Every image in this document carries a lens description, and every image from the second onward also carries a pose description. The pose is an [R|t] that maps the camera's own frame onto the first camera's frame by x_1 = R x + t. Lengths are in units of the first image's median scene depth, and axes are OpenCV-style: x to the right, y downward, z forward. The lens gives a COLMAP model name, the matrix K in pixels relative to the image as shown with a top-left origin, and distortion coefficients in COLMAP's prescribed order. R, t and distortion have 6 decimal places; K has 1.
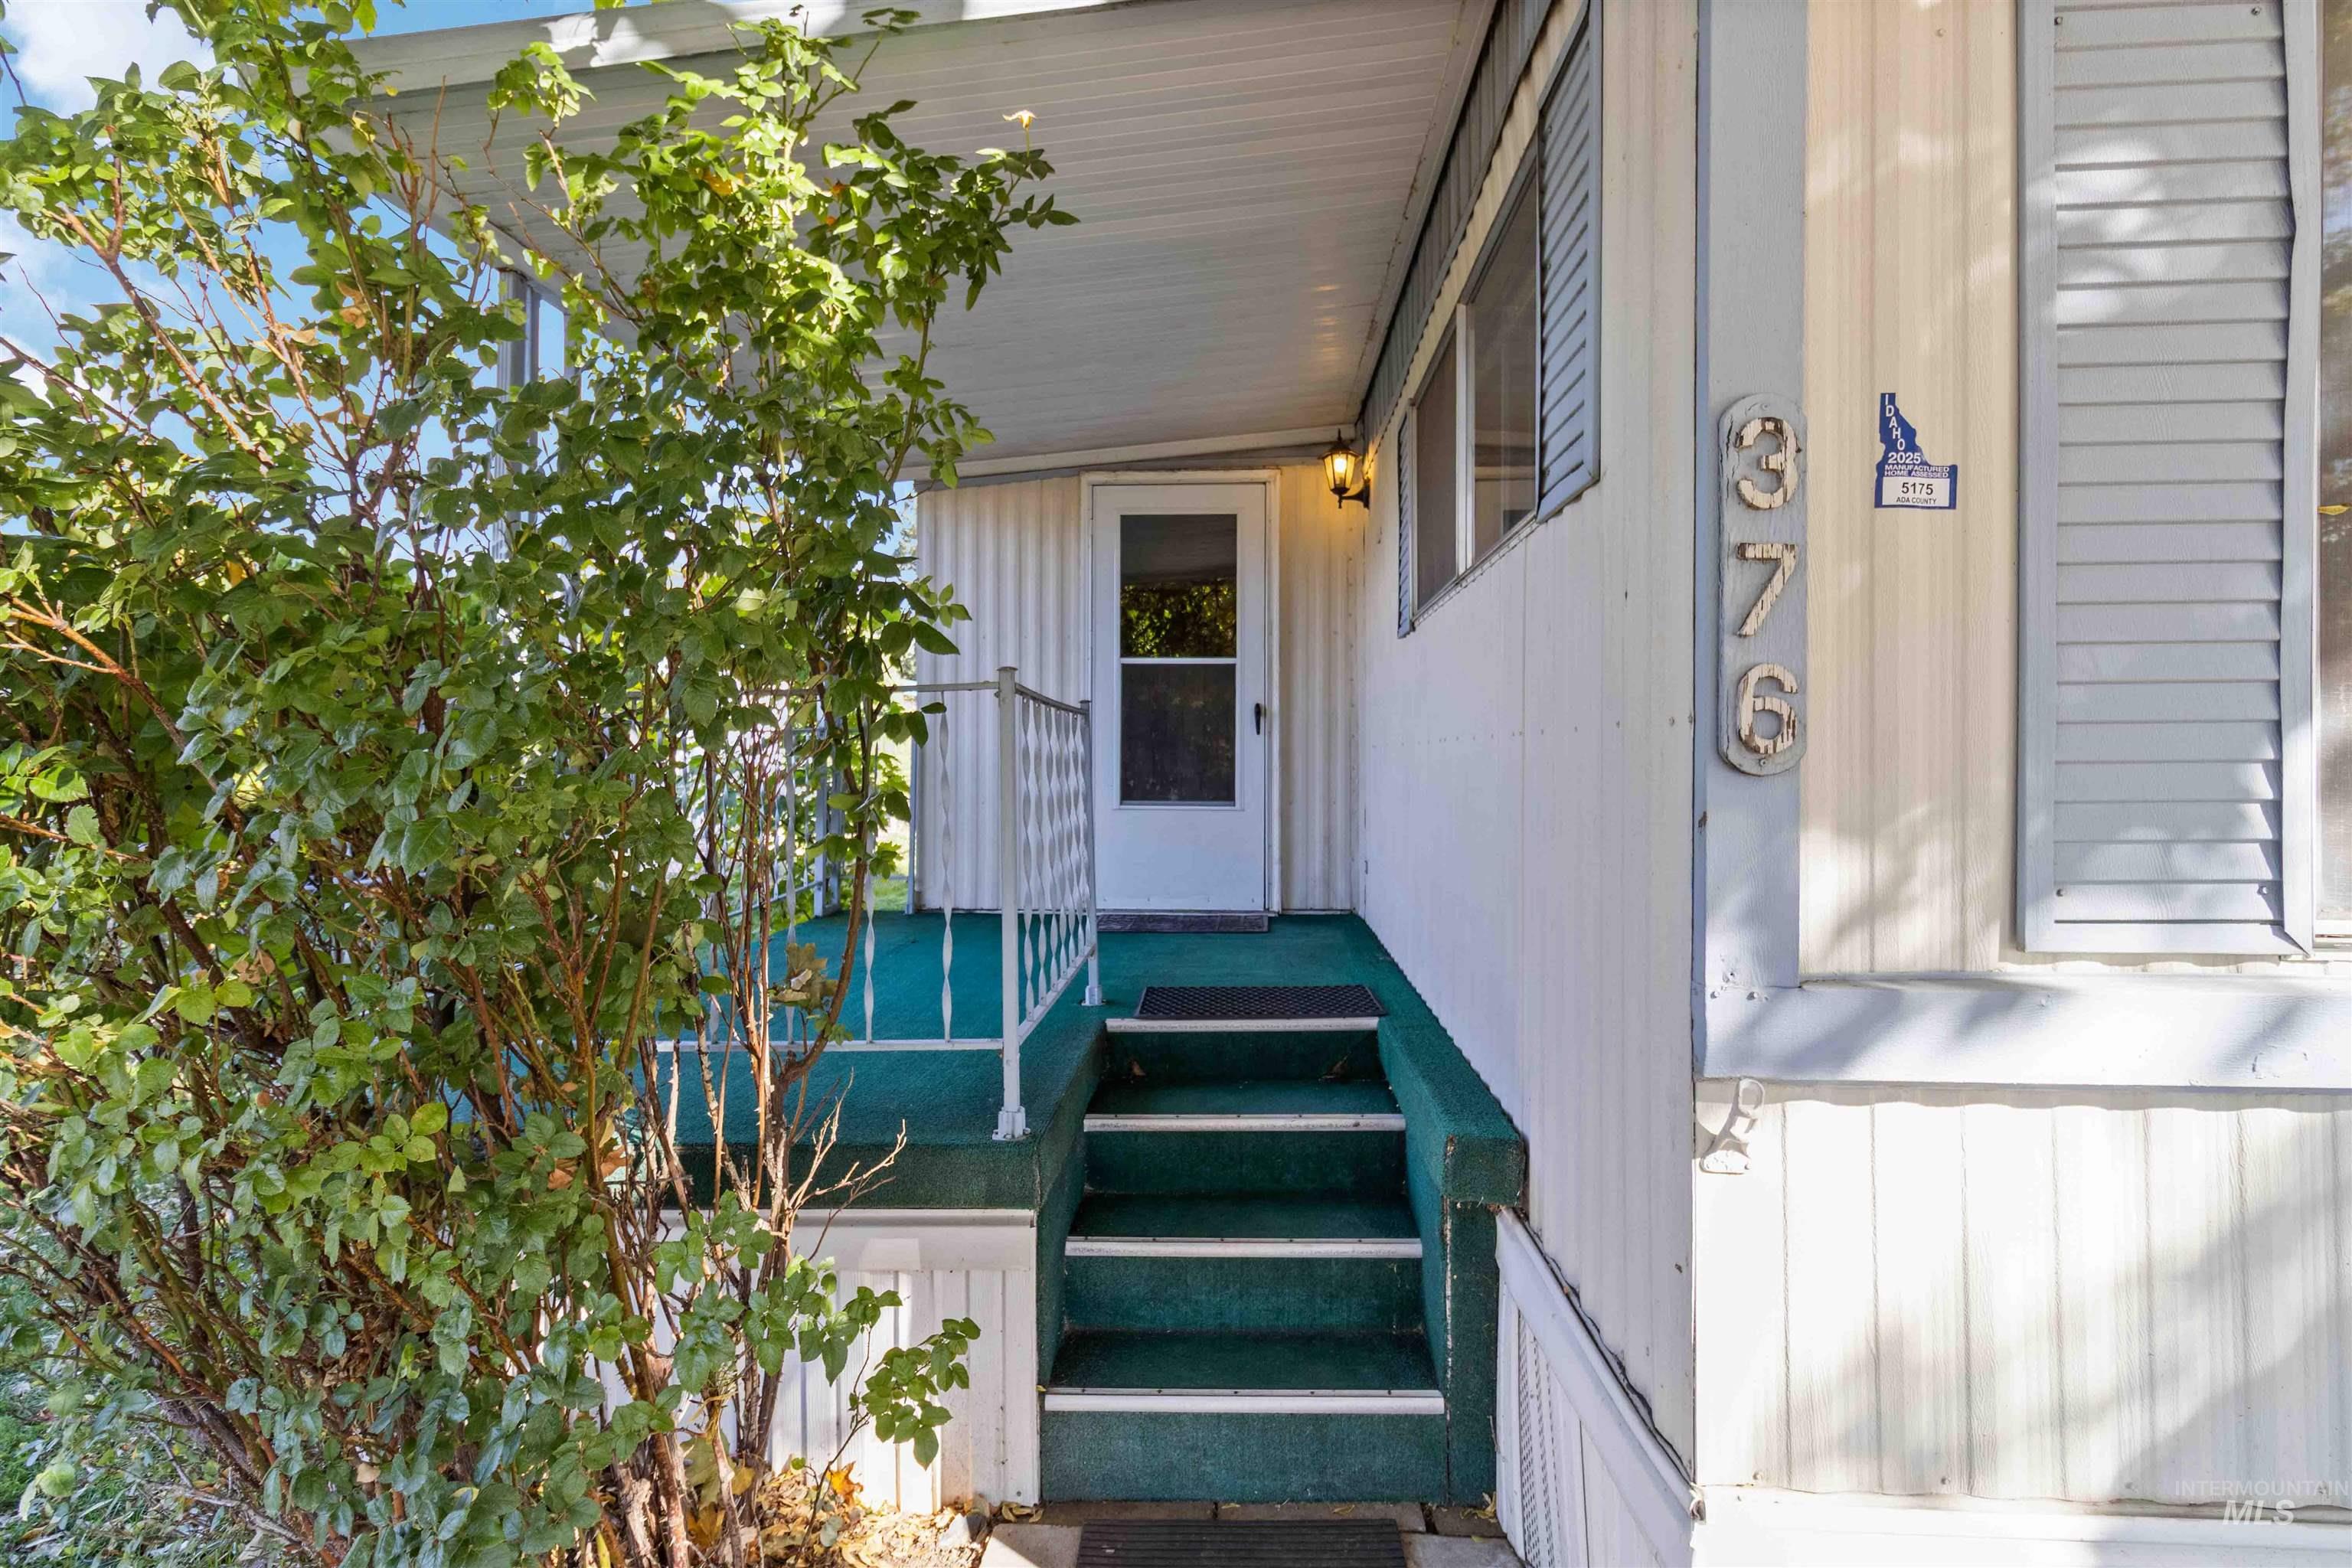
lens RADIAL K [[1108.9, 0, 1186.7], [0, 1108.9, 756.1], [0, 0, 1]] dist [-0.001570, -0.000351]
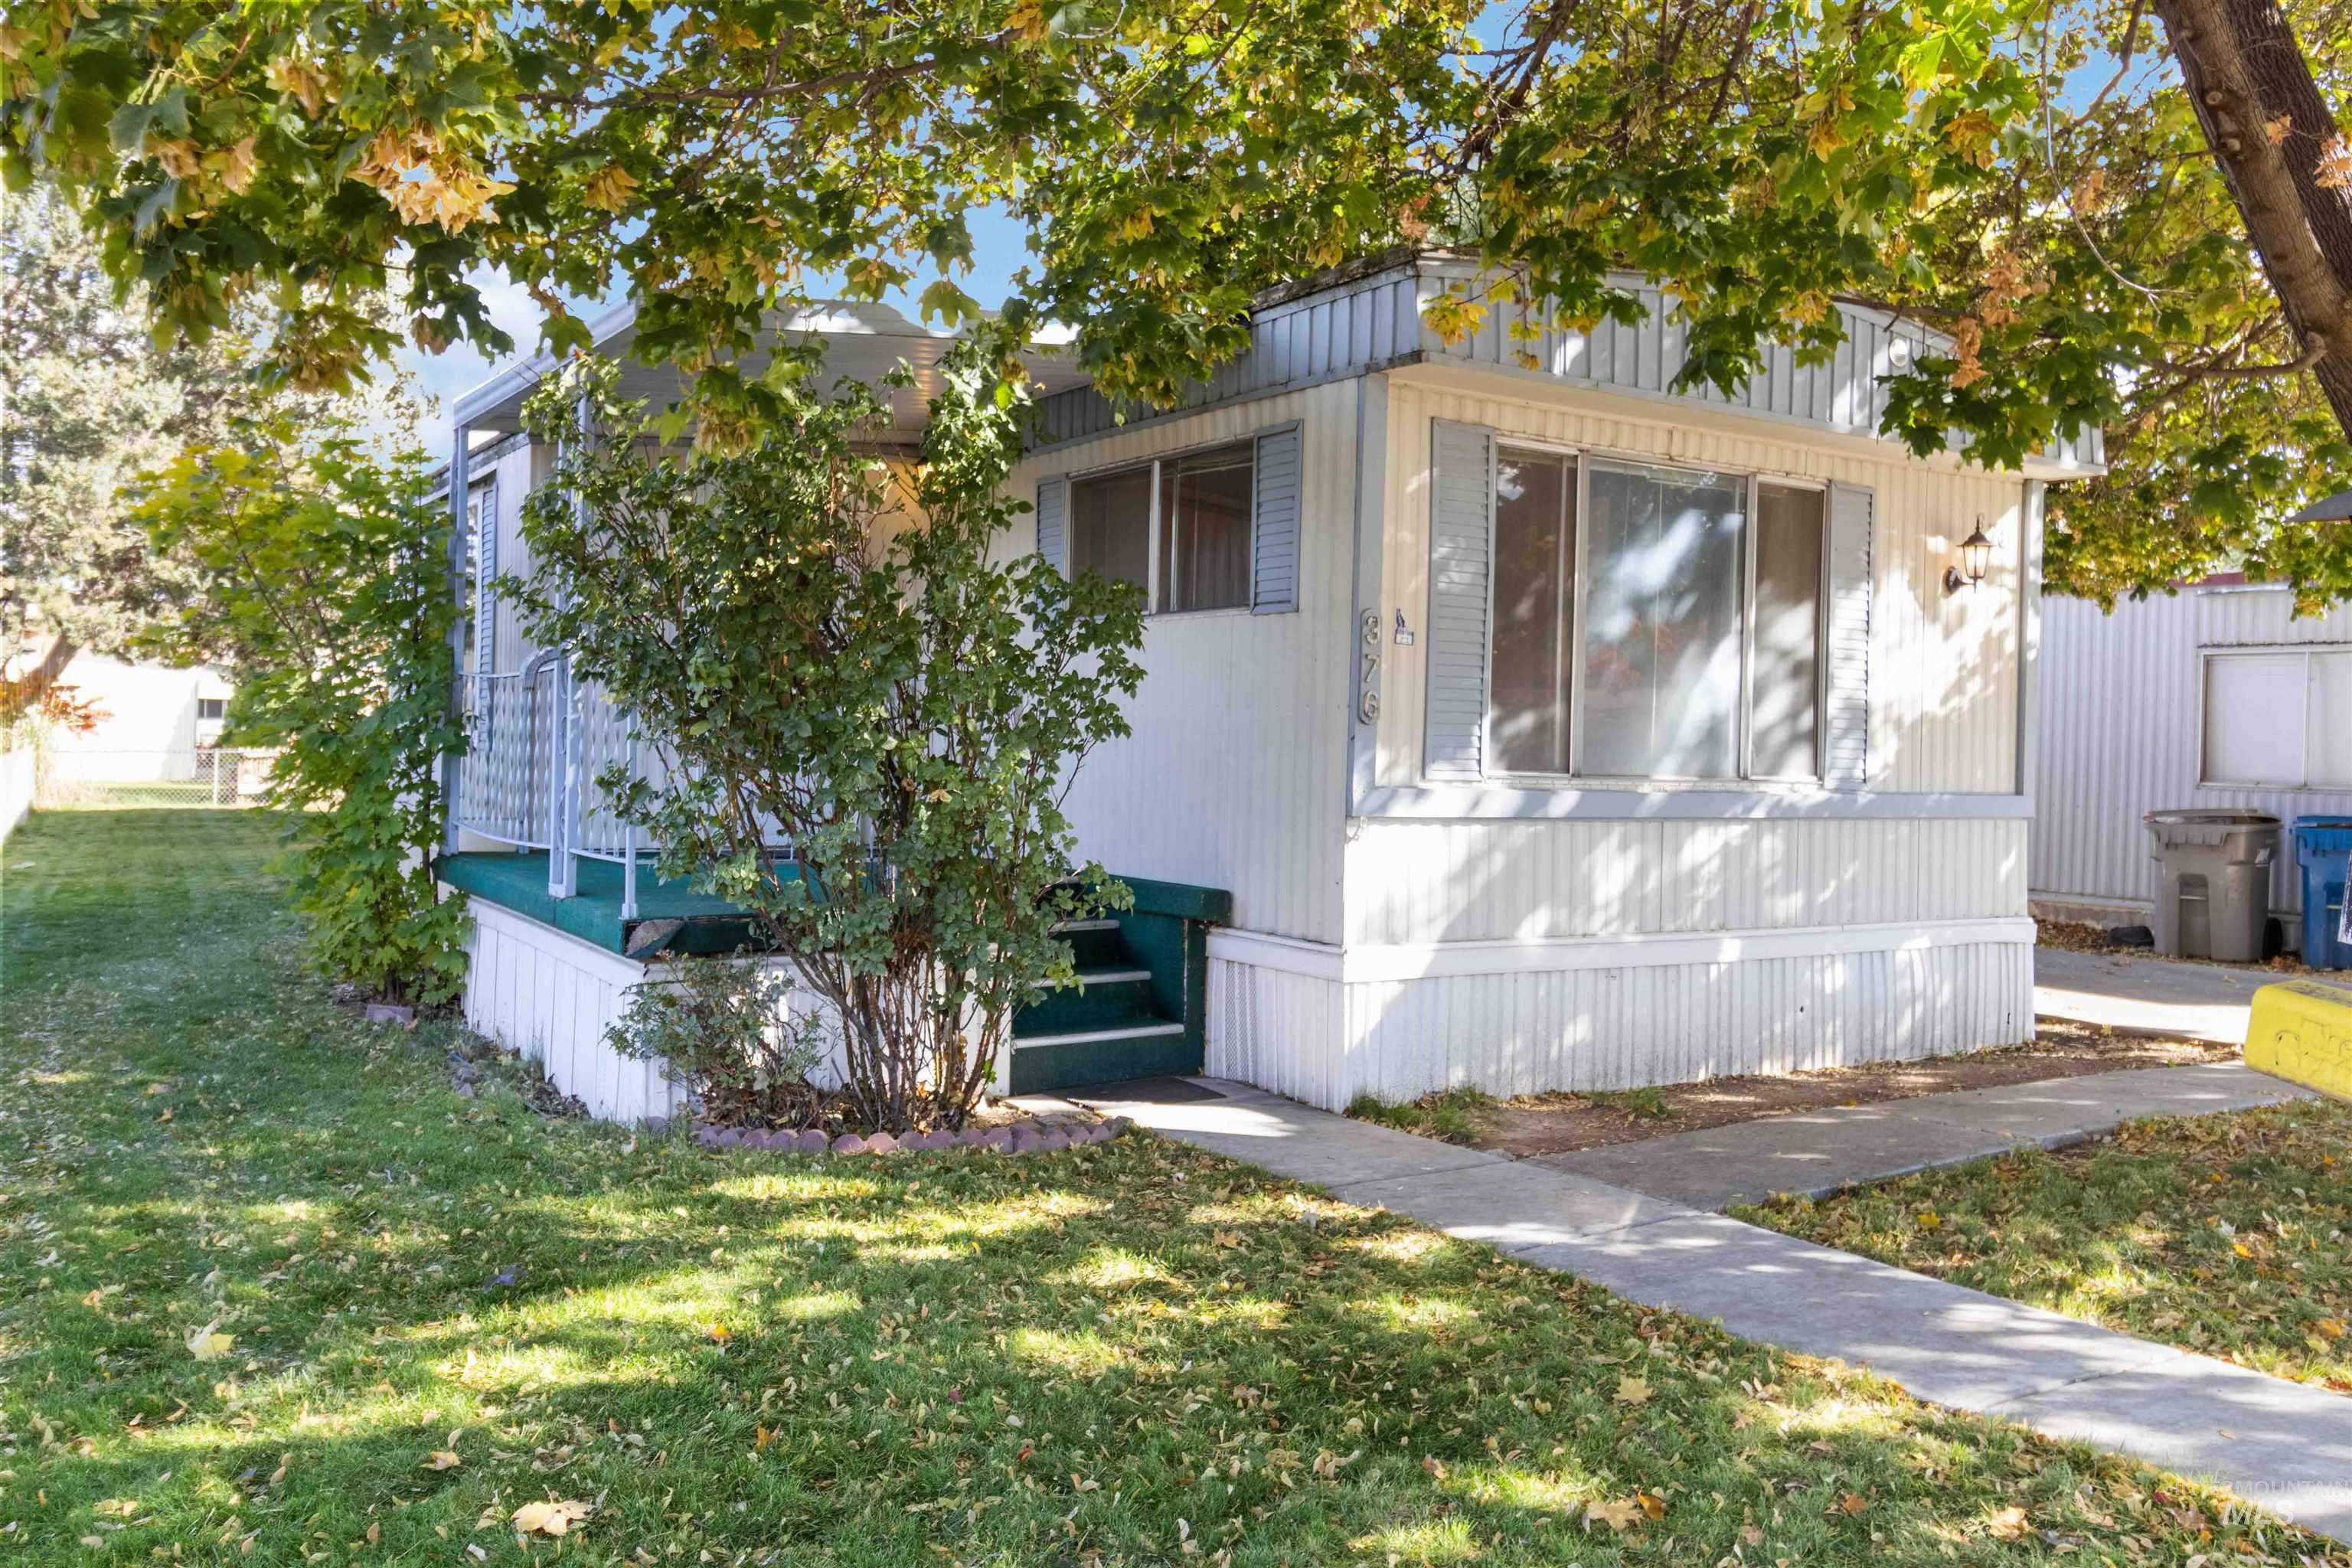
lens RADIAL K [[2037.7, 0, 1174.9], [0, 2037.7, 790.6], [0, 0, 1]] dist [0.002847, -0.000724]
pose [[0.806239, 0.009337, 0.591516, -3.487147], [-0.027463, 0.999388, 0.021657, 0.098073], [-0.590952, -0.033705, 0.806002, -3.507816]]
